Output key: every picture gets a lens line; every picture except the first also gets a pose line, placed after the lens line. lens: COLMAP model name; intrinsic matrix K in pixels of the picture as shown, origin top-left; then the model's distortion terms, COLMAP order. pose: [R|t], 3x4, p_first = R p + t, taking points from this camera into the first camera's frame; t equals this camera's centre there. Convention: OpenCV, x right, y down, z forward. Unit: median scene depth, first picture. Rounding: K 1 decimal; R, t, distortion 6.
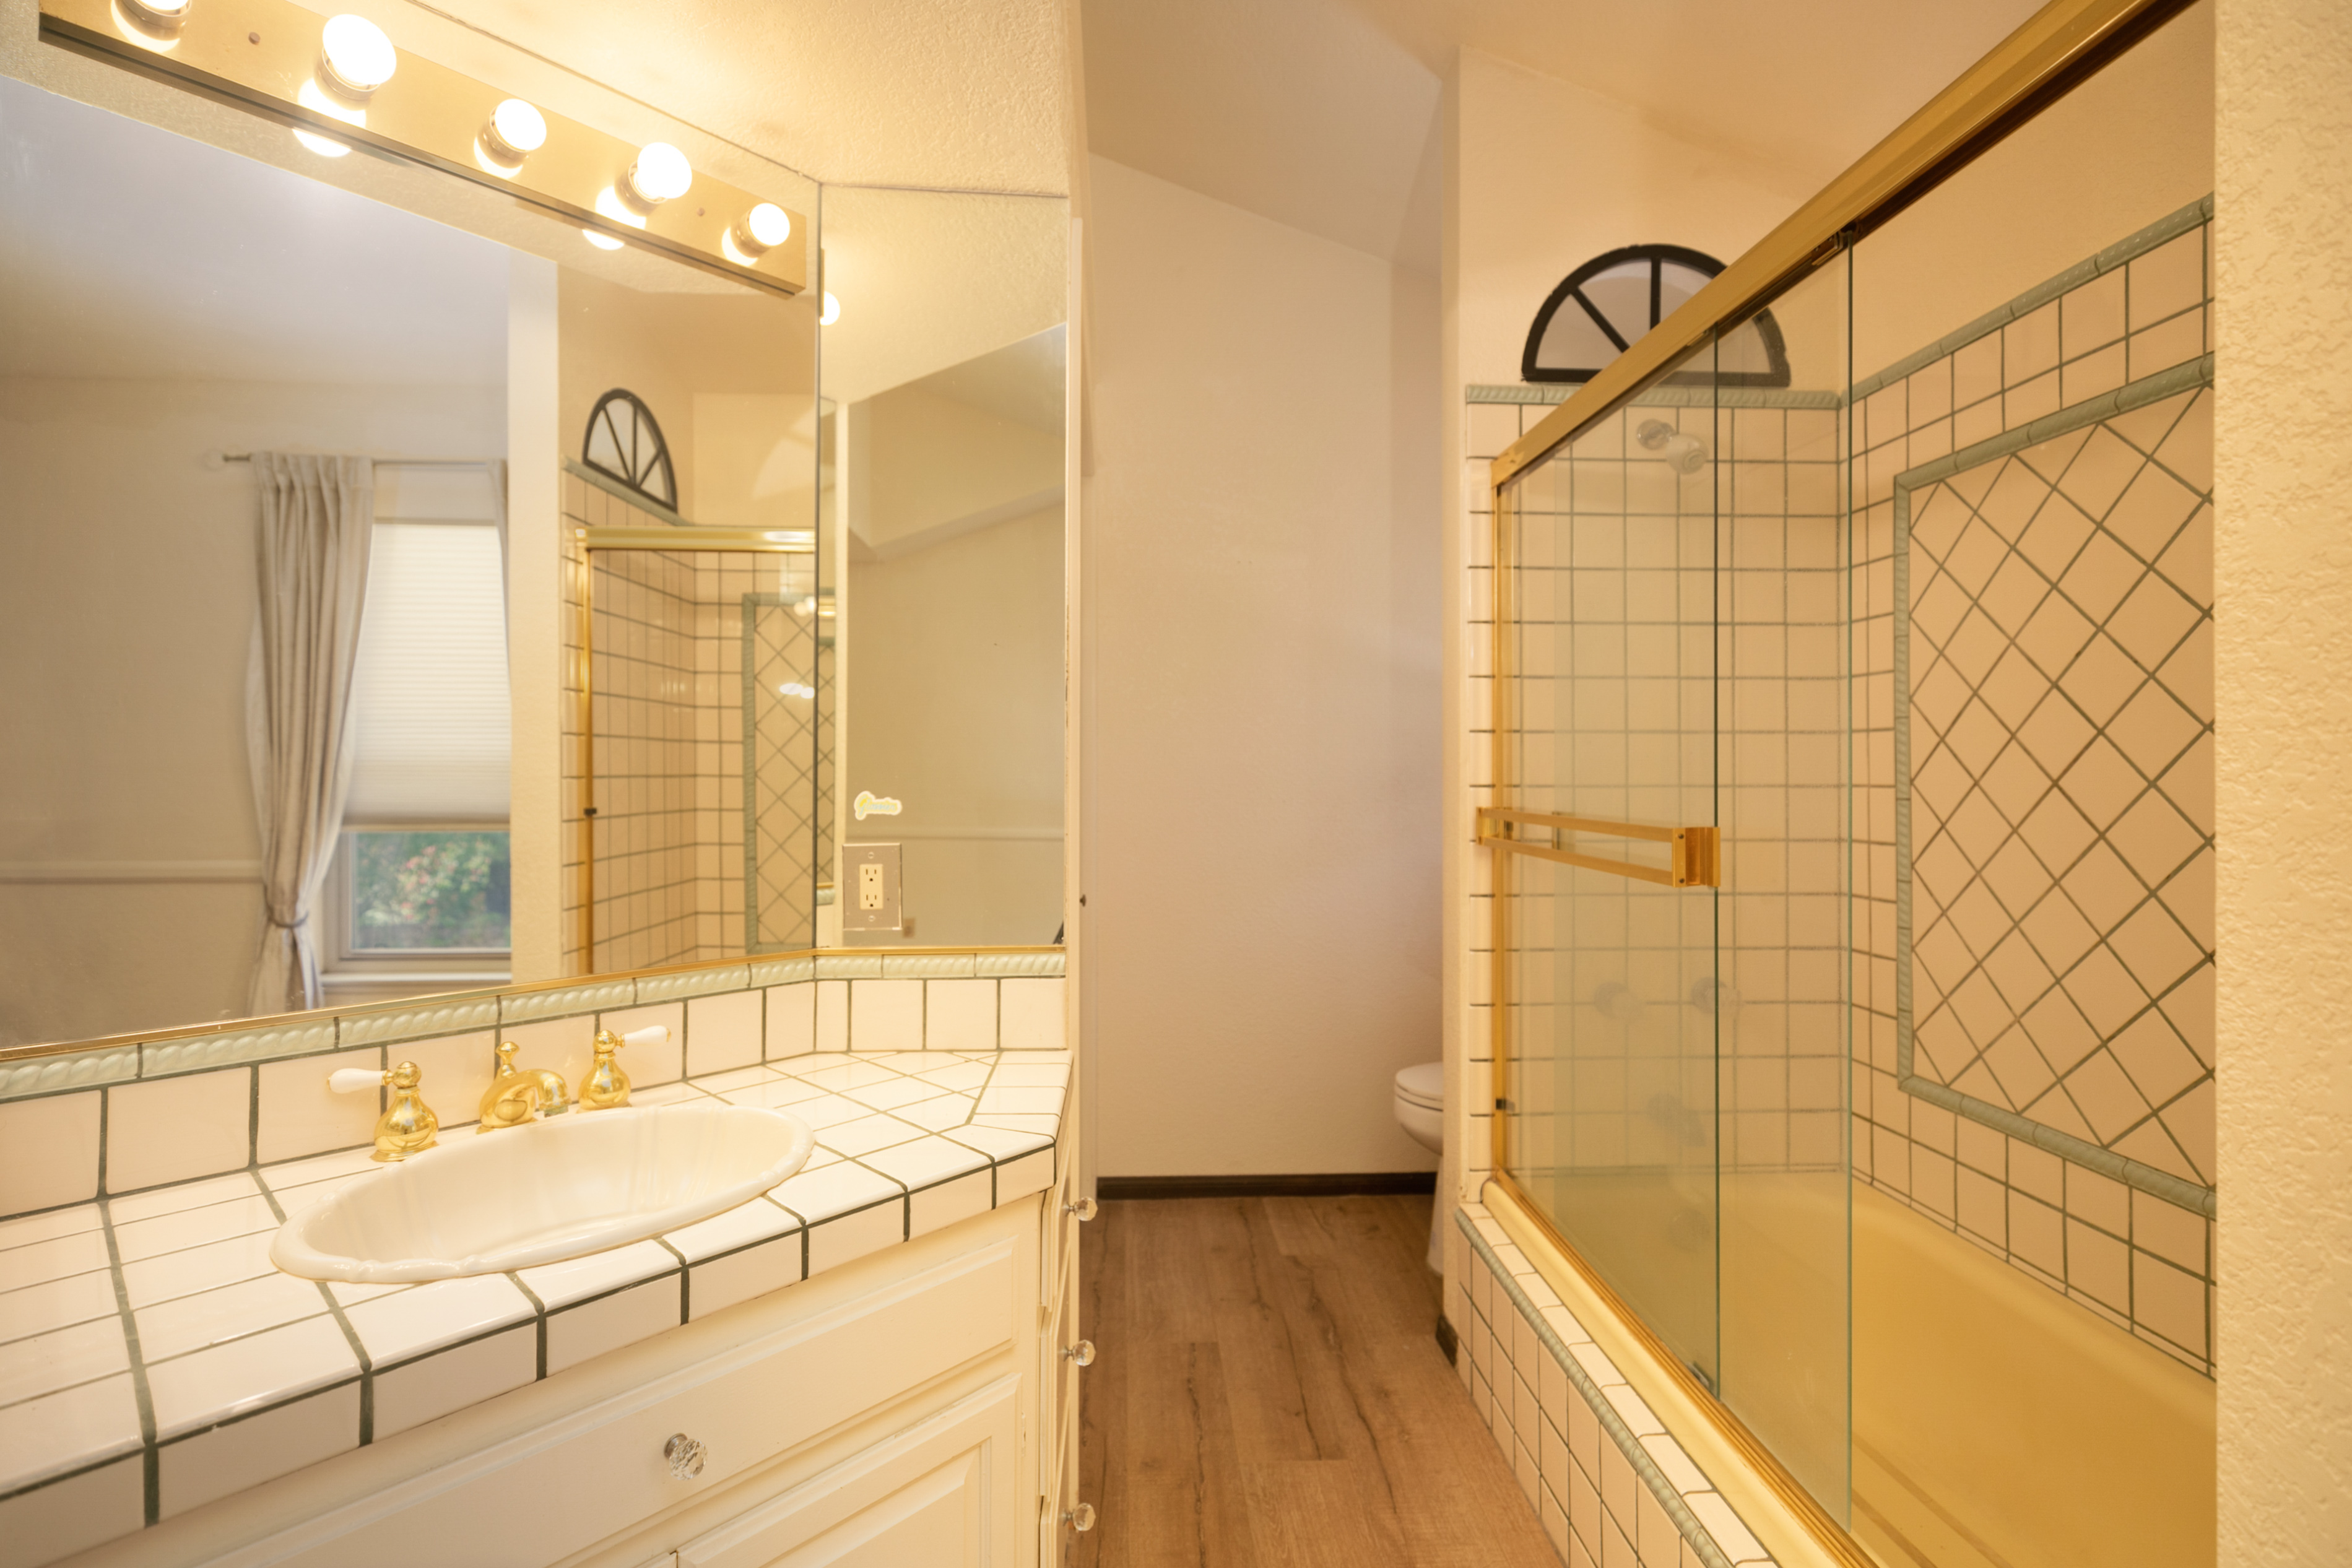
lens RADIAL K [[1059.5, 0, 1166.5], [0, 1059.5, 778.4], [0, 0, 1]] dist [0.001931, 0.000373]
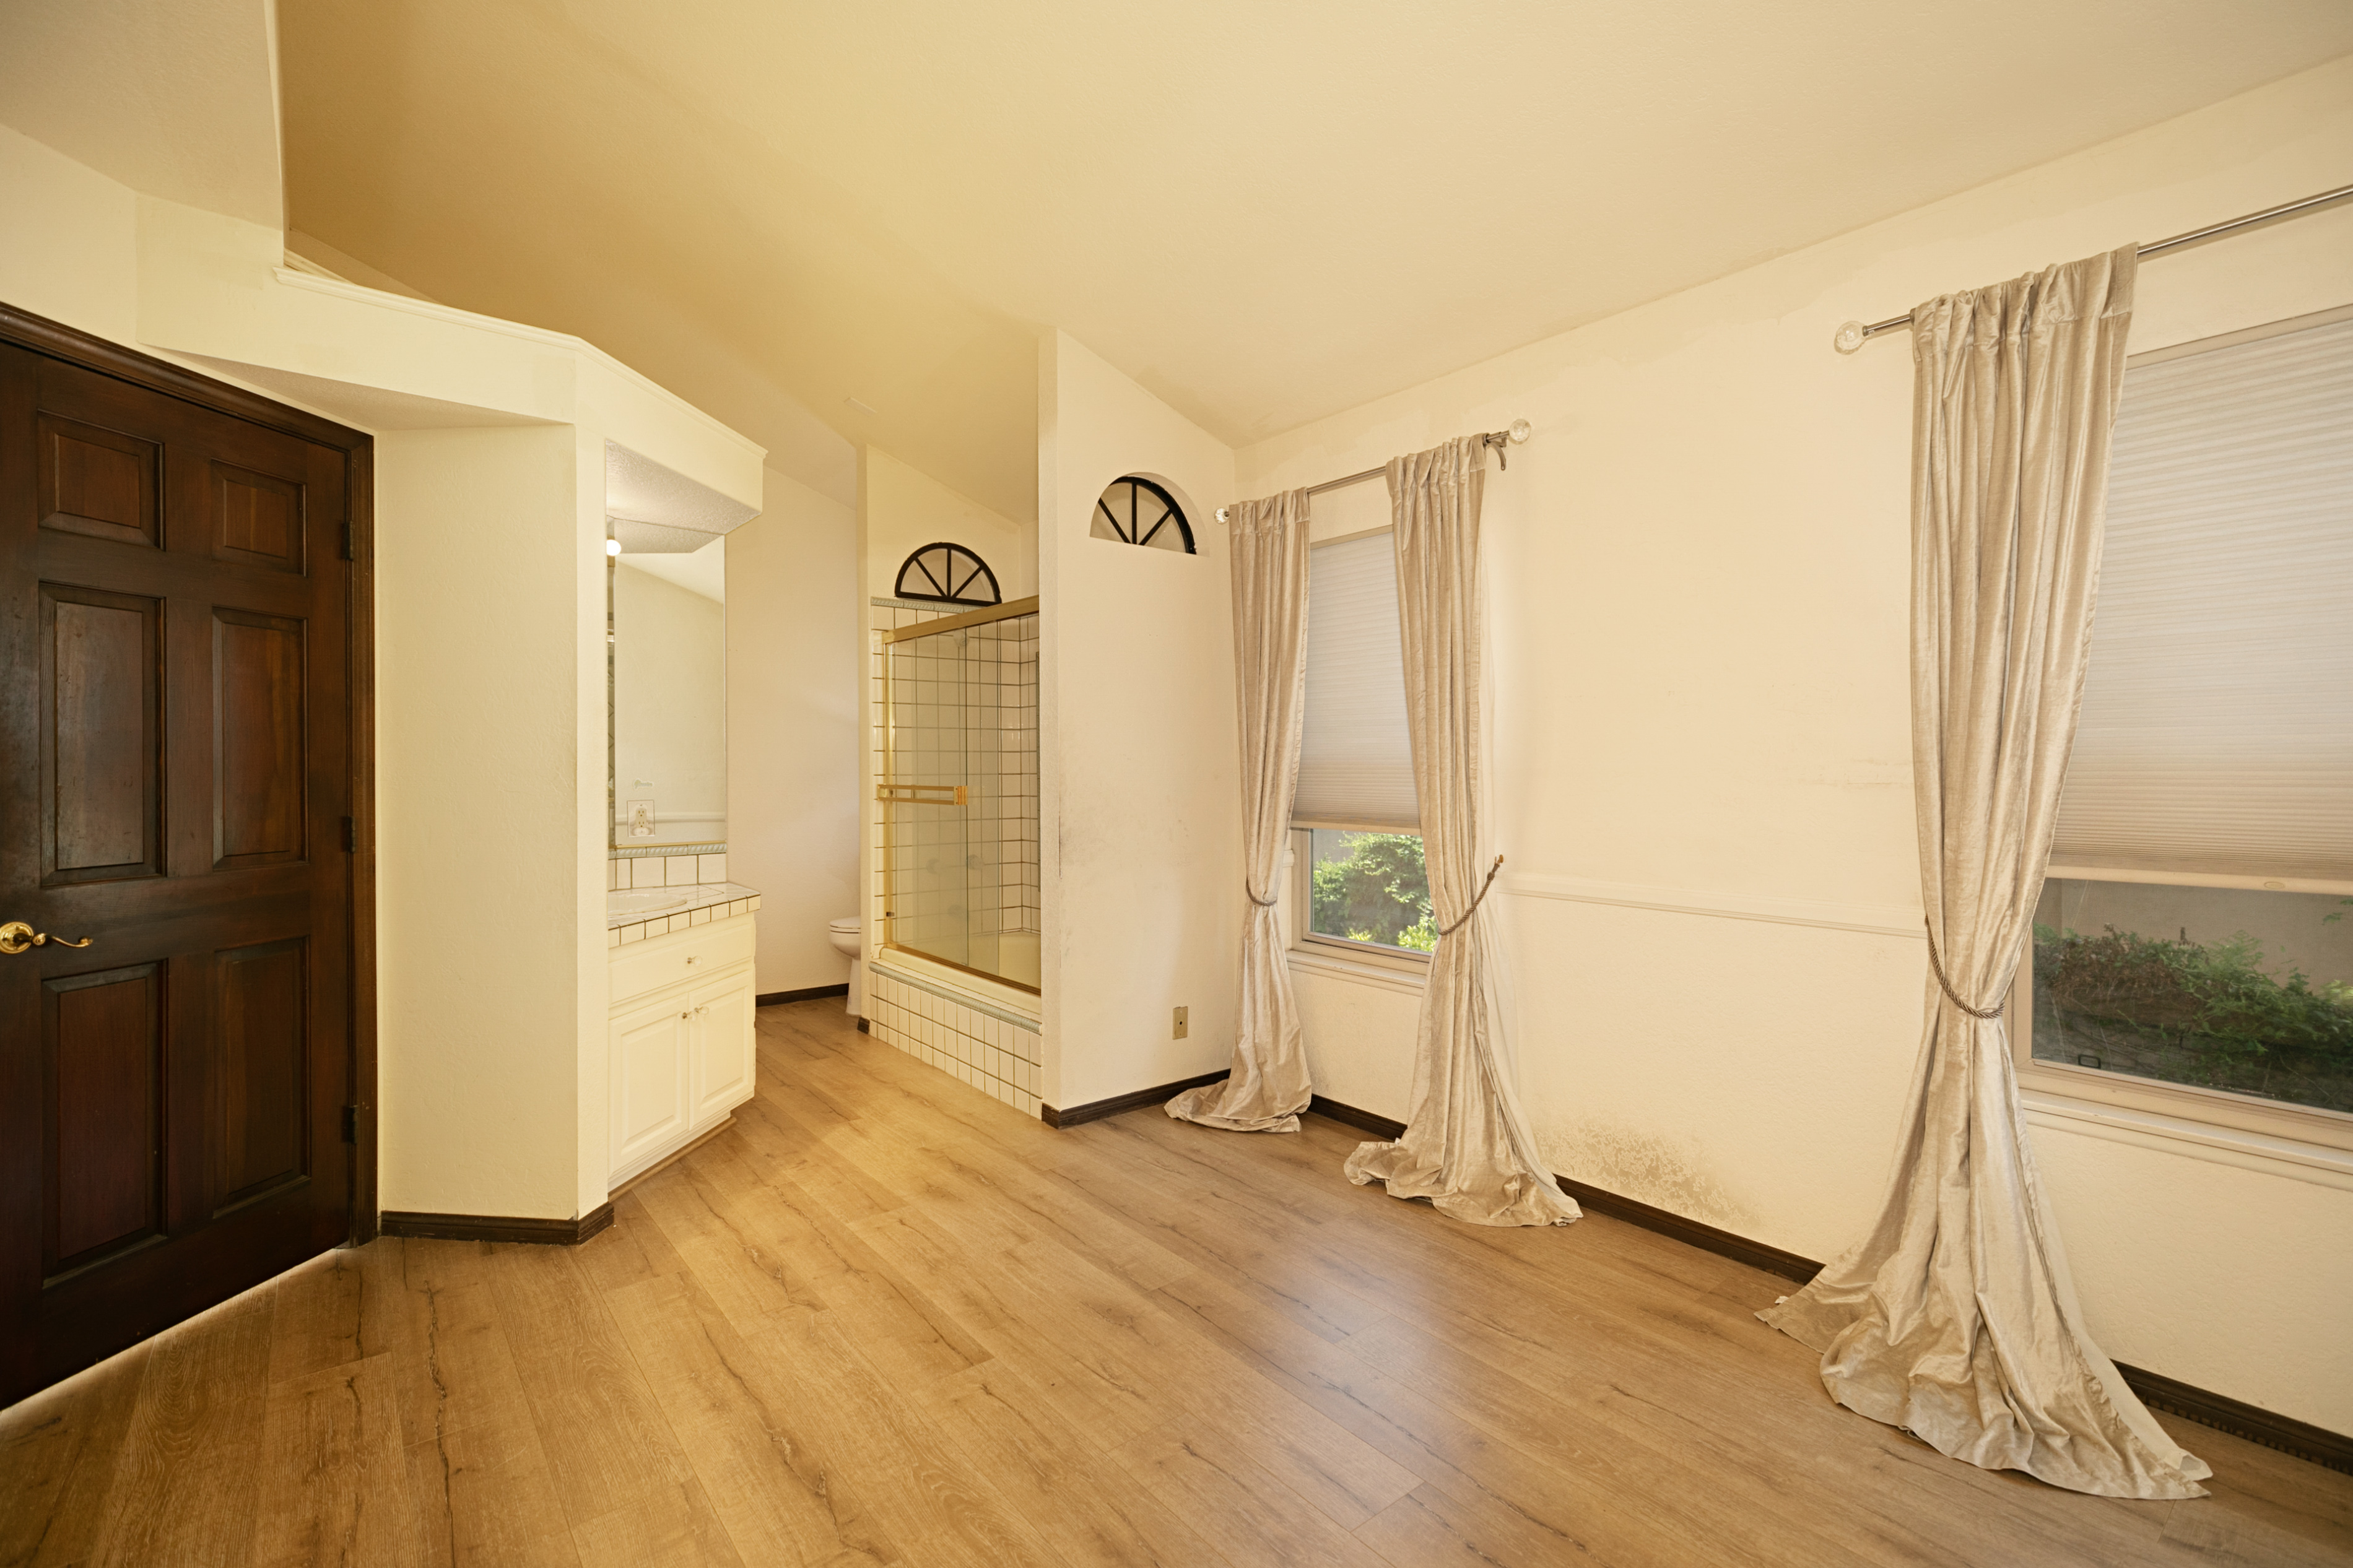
lens RADIAL K [[1059.8, 0, 1167.0], [0, 1059.8, 778.4], [0, 0, 1]] dist [0.001931, 0.000373]
pose [[0.816080, -0.010502, 0.577844, -0.508152], [0.005642, 0.999932, 0.010205, -0.004847], [-0.577912, -0.005067, 0.816083, -1.200675]]
